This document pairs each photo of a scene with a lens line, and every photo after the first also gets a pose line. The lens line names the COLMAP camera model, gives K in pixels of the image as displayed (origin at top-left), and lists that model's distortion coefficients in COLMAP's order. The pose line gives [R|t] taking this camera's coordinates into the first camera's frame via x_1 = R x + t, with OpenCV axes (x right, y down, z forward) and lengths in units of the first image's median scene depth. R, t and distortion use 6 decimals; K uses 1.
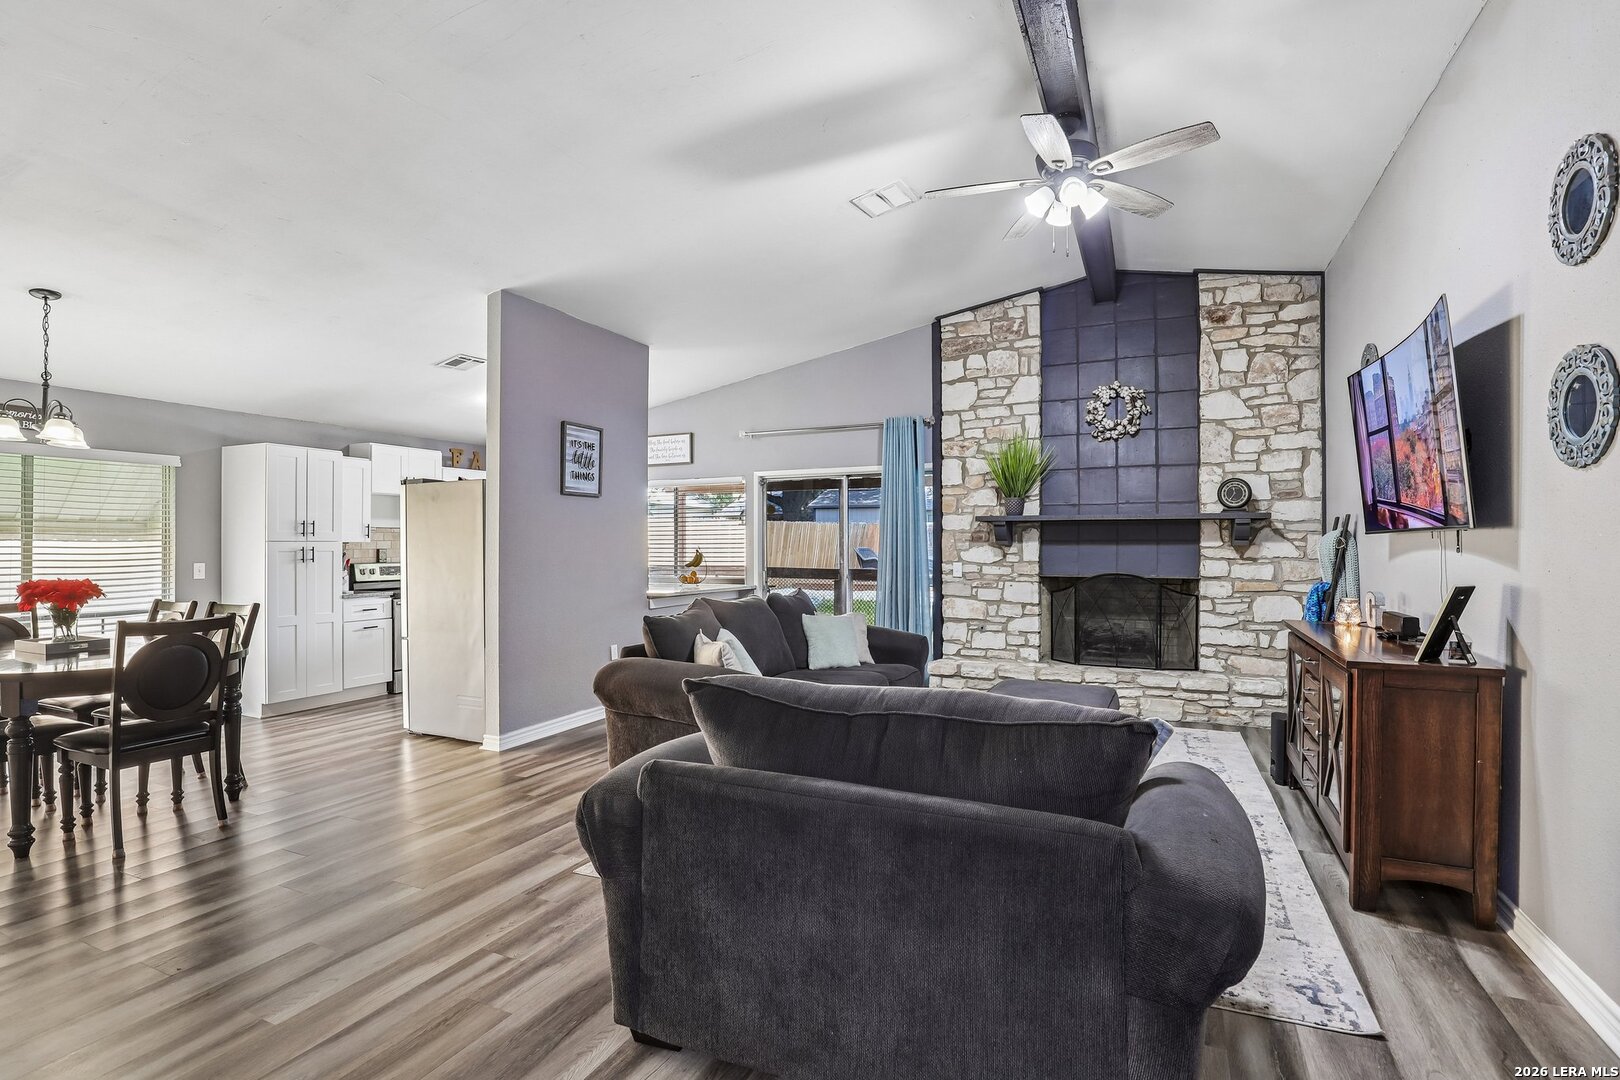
lens RADIAL K [[757.8, 0, 819.6], [0, 757.8, 541.6], [0, 0, 1]] dist [-0.033348, 0.003884]
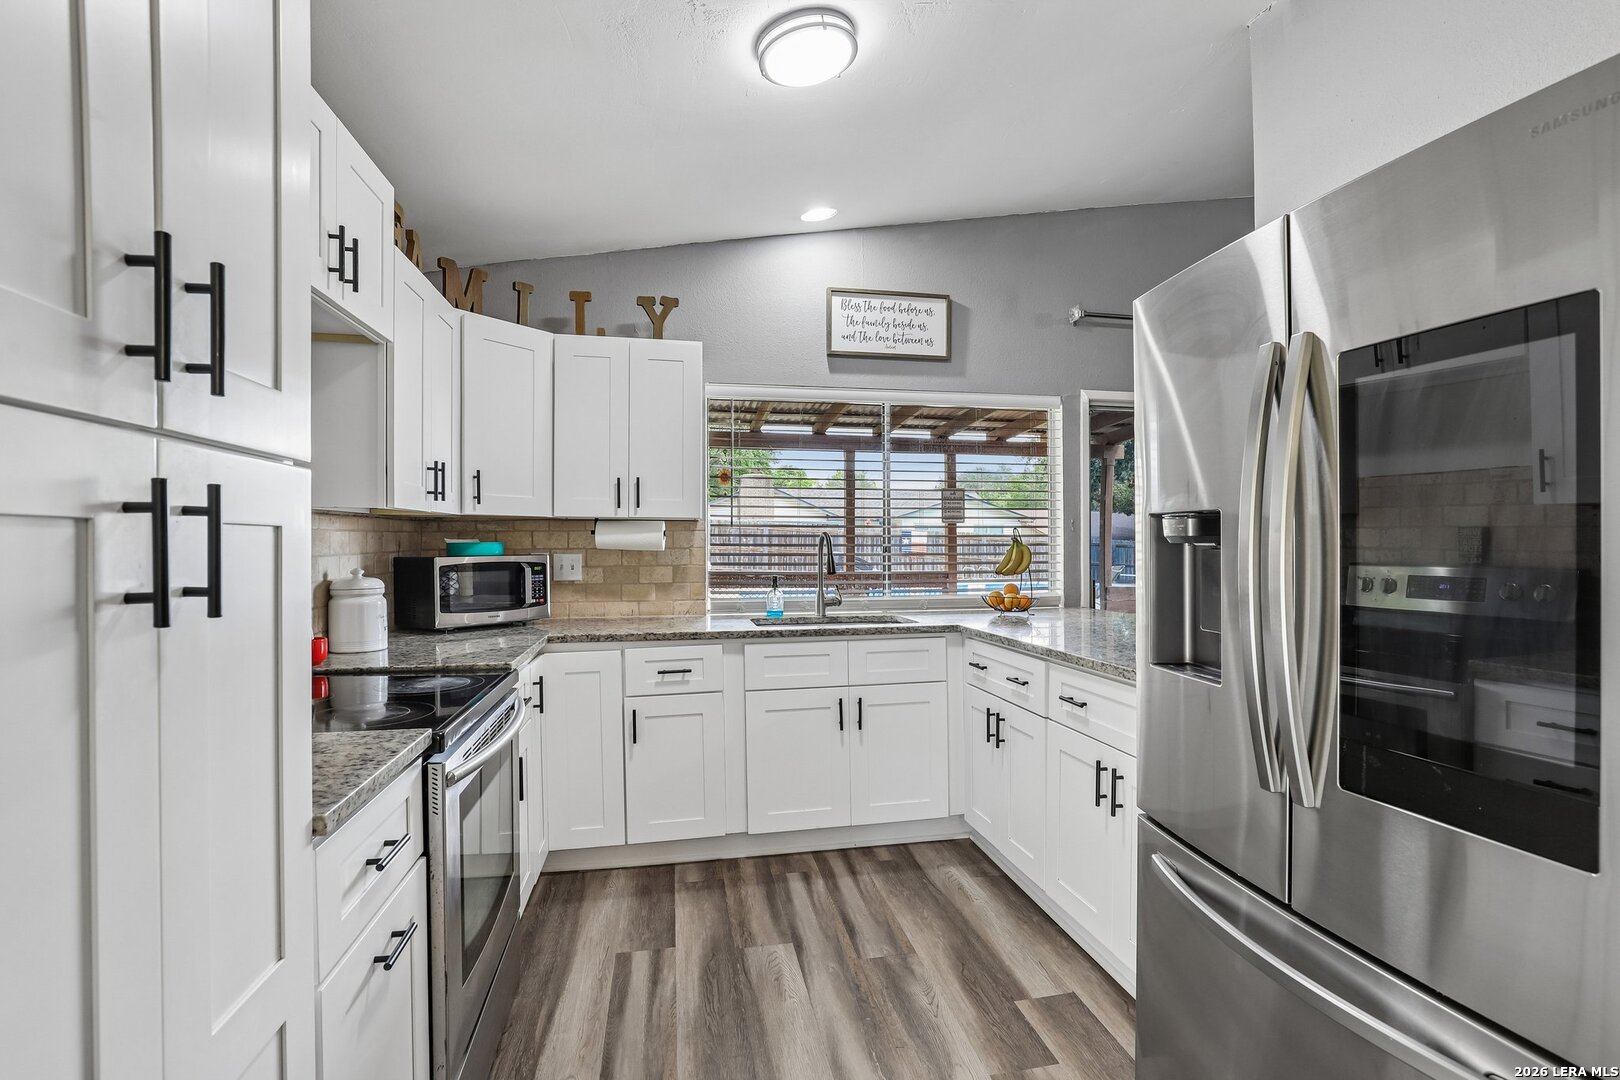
lens RADIAL K [[757.8, 0, 813.8], [0, 757.8, 546.3], [0, 0, 1]] dist [-0.033348, 0.003884]
pose [[0.817416, 0.000669, 0.576047, -0.676516], [-0.006396, 0.999948, 0.007915, 0.015292], [-0.576012, -0.010155, 0.817378, 0.860538]]
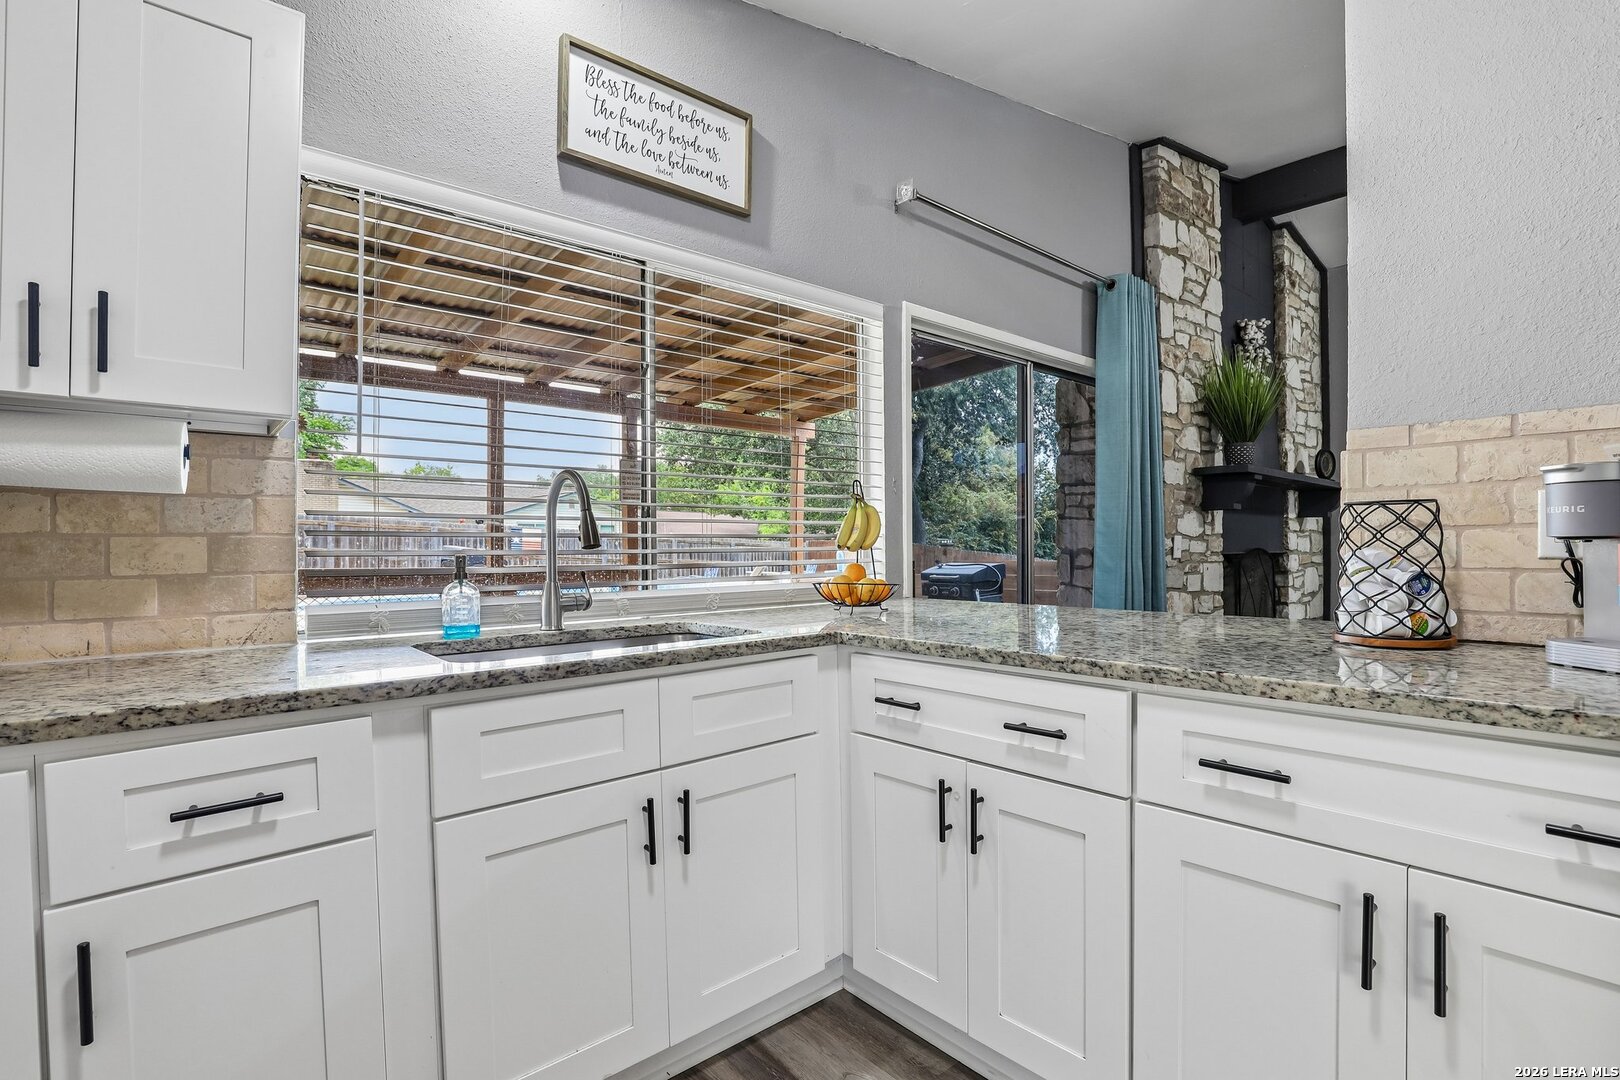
lens RADIAL K [[757.8, 0, 821.3], [0, 757.8, 540.9], [0, 0, 1]] dist [-0.033348, 0.003884]
pose [[0.416917, 0.004176, 0.908935, -0.569399], [-0.001991, 0.999991, -0.003681, 0.038283], [-0.908942, -0.000275, 0.416922, 1.110156]]
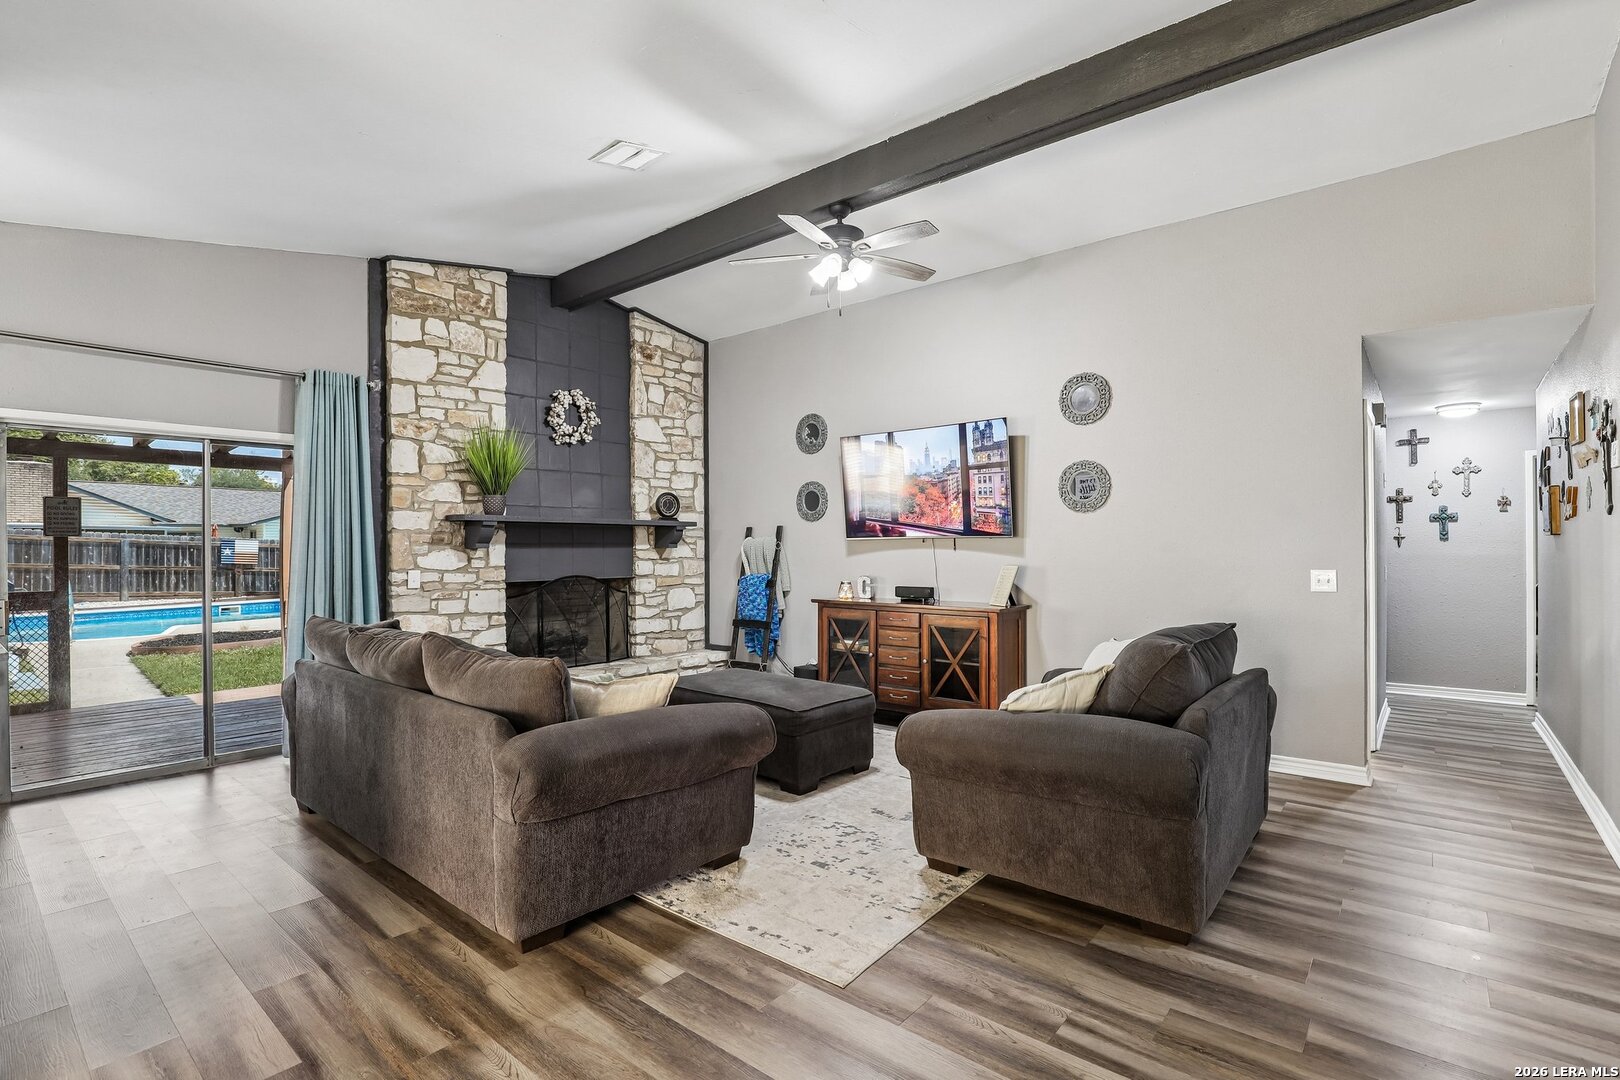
lens RADIAL K [[757.8, 0, 821.9], [0, 757.8, 545.4], [0, 0, 1]] dist [-0.033348, 0.003884]
pose [[0.259590, 0.001510, 0.965718, -0.522402], [-0.000008, 0.999999, -0.001561, 0.002555], [-0.965719, 0.000398, 0.259590, 0.412493]]
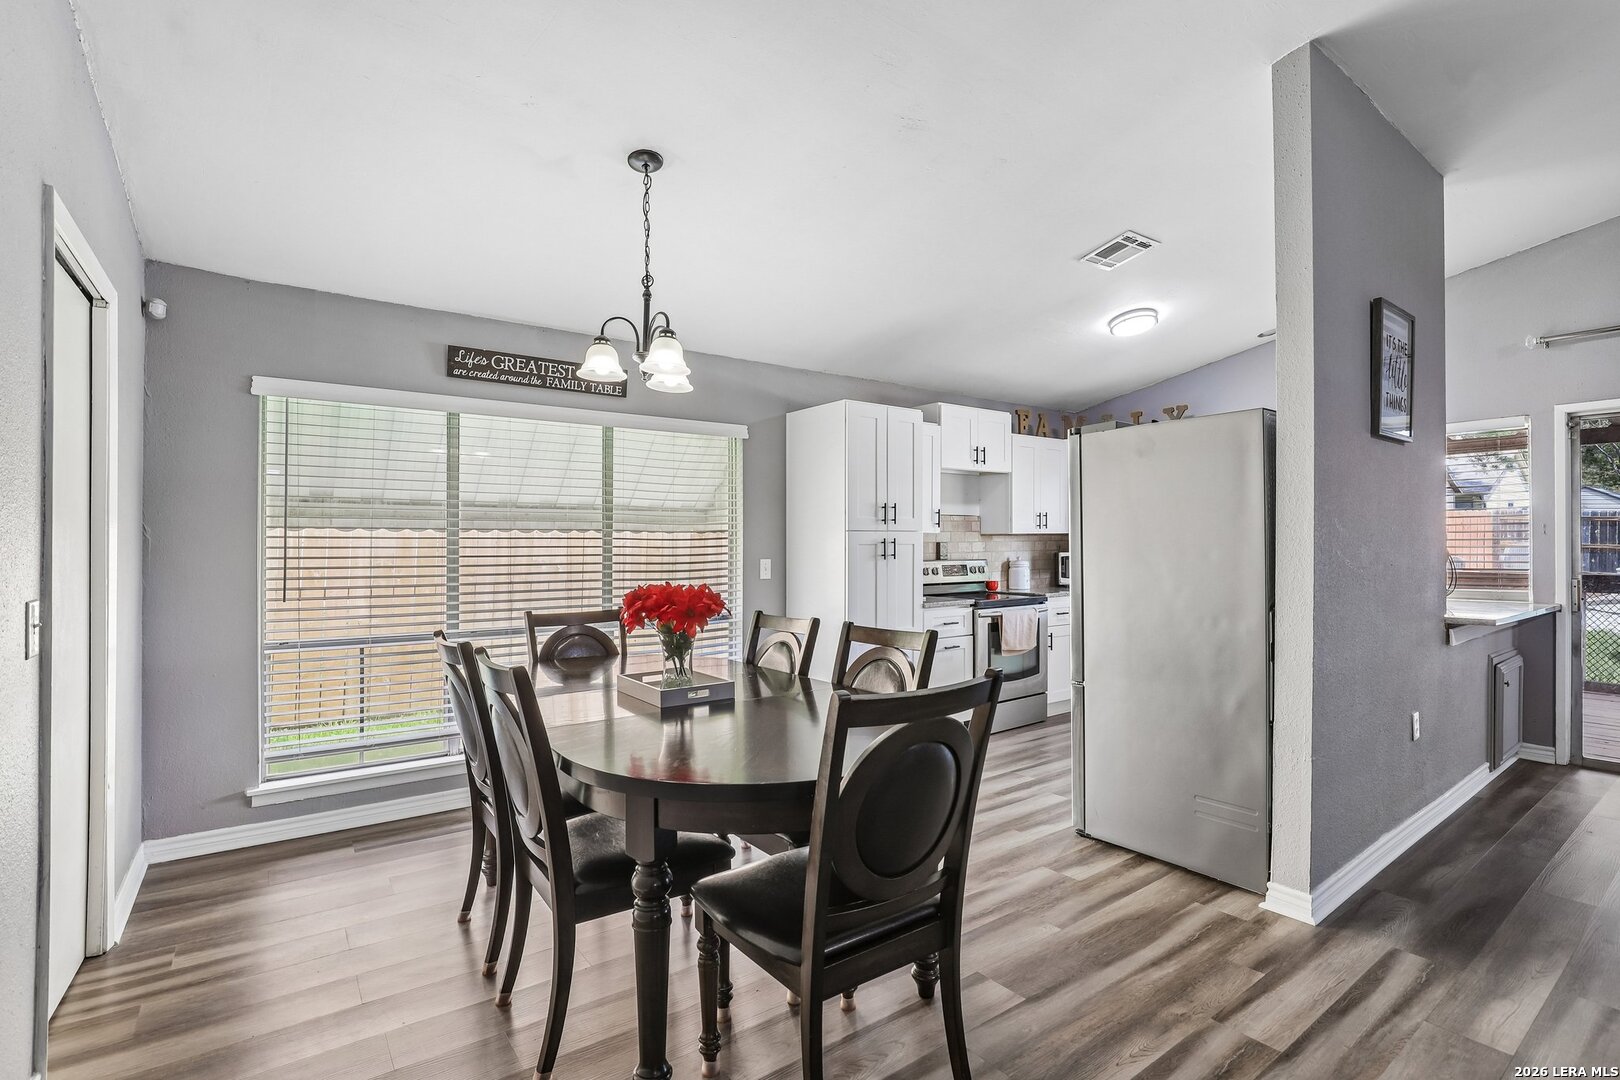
lens RADIAL K [[757.8, 0, 819.8], [0, 757.8, 540.1], [0, 0, 1]] dist [-0.033348, 0.003884]
pose [[0.875254, -0.002294, -0.483657, -0.384084], [0.003159, 0.999995, 0.000973, 0.007980], [0.483653, -0.002379, 0.875257, 0.309547]]
